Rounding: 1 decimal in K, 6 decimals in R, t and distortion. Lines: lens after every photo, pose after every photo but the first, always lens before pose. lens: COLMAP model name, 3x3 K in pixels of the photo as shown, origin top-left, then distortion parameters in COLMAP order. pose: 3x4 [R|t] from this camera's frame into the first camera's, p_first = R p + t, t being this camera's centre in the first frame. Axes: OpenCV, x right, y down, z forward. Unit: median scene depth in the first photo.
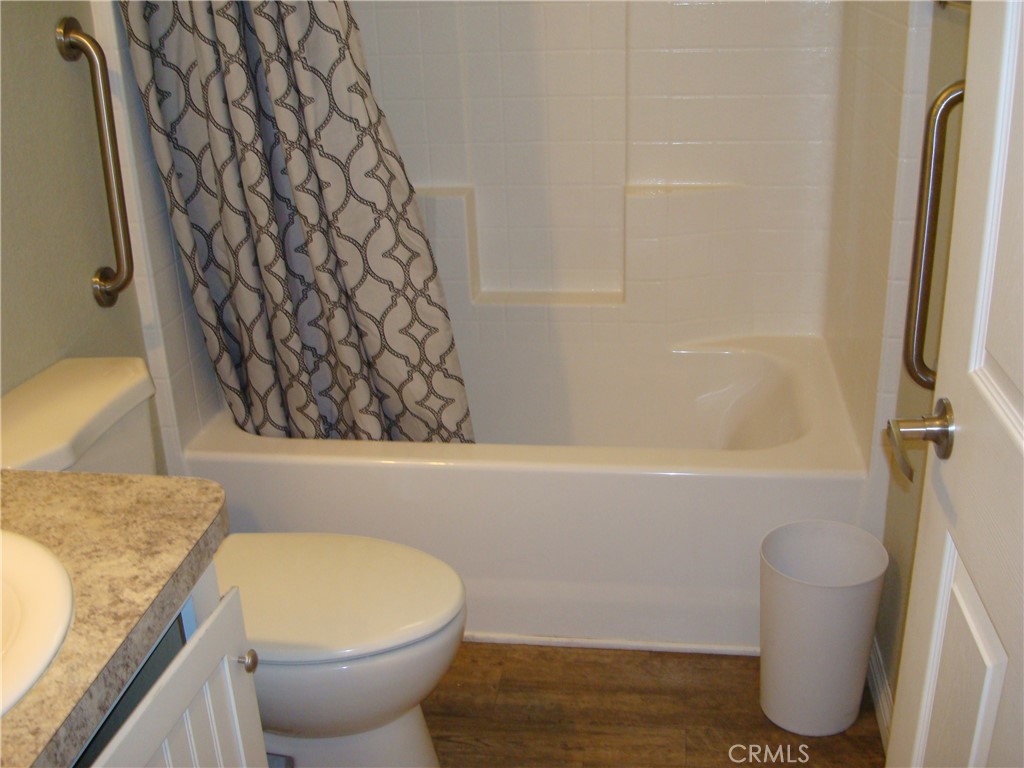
lens RADIAL K [[1092.7, 0, 506.1], [0, 1092.7, 377.8], [0, 0, 1]] dist [-0.076471, -0.095150]
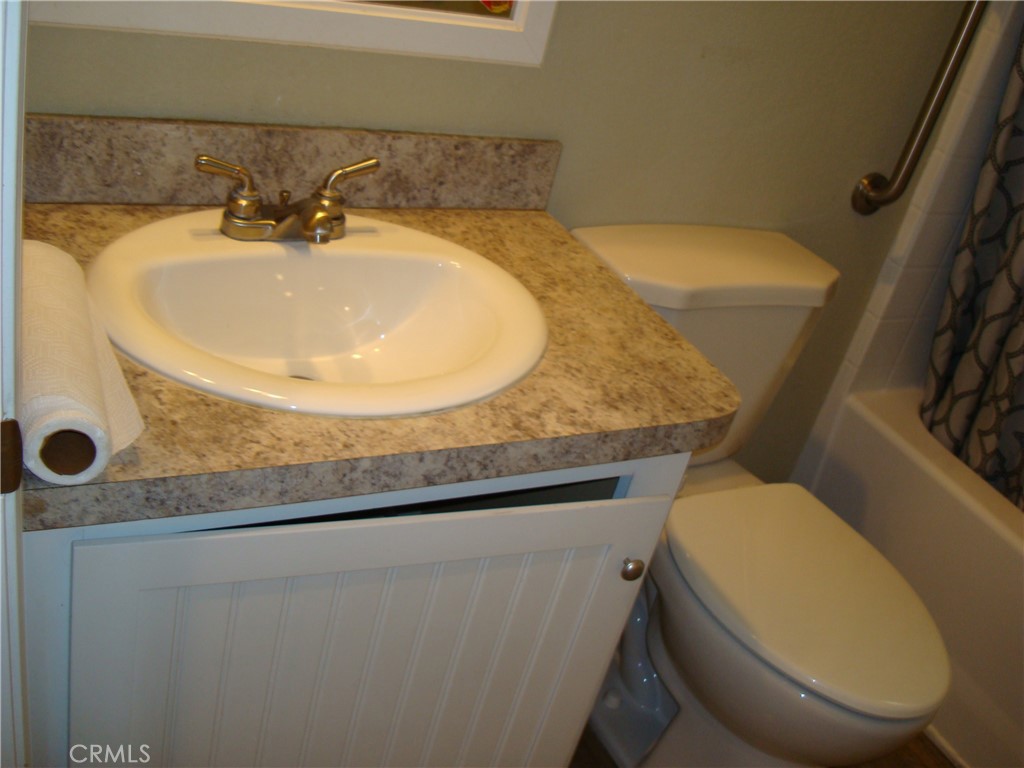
lens RADIAL K [[1092.7, 0, 506.1], [0, 1092.7, 377.8], [0, 0, 1]] dist [-0.076471, -0.095150]
pose [[0.554757, 0.558472, -0.616728, 0.190844], [-0.527132, 0.809417, 0.258797, -0.052896], [0.643721, 0.181527, 0.743418, 0.236669]]
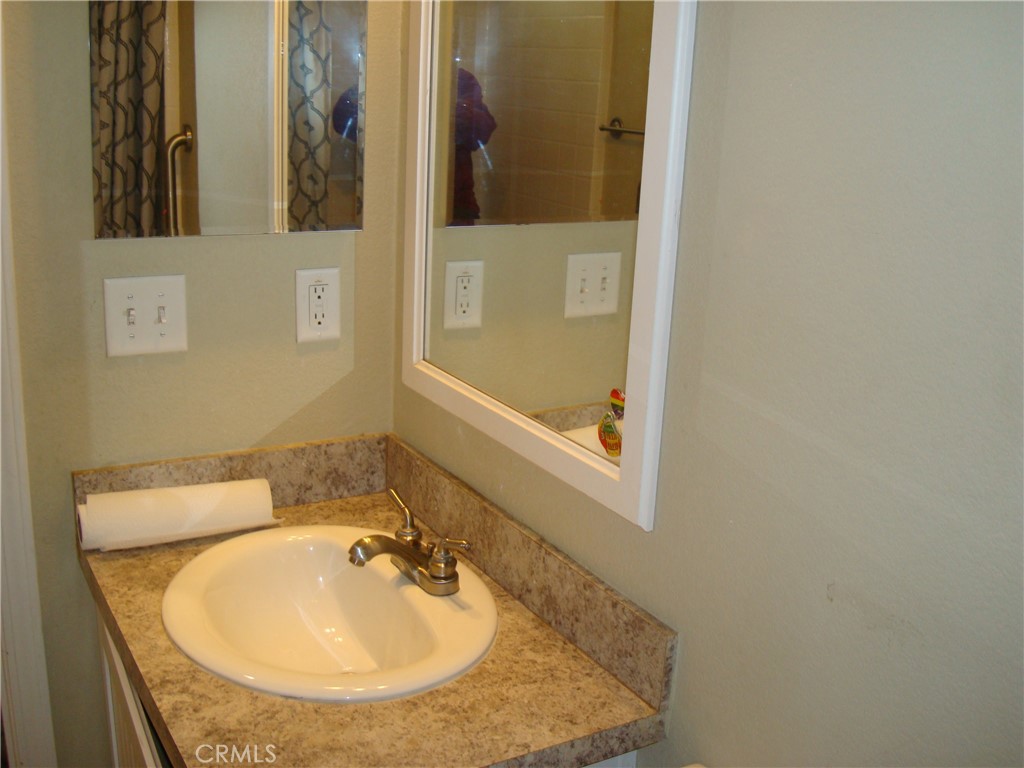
lens RADIAL K [[1092.7, 0, 506.1], [0, 1092.7, 377.8], [0, 0, 1]] dist [-0.076471, -0.095150]
pose [[-0.790860, 0.161562, -0.590287, -0.014768], [-0.243538, 0.801785, 0.545738, -0.698629], [0.561454, 0.575360, -0.594753, 1.552787]]
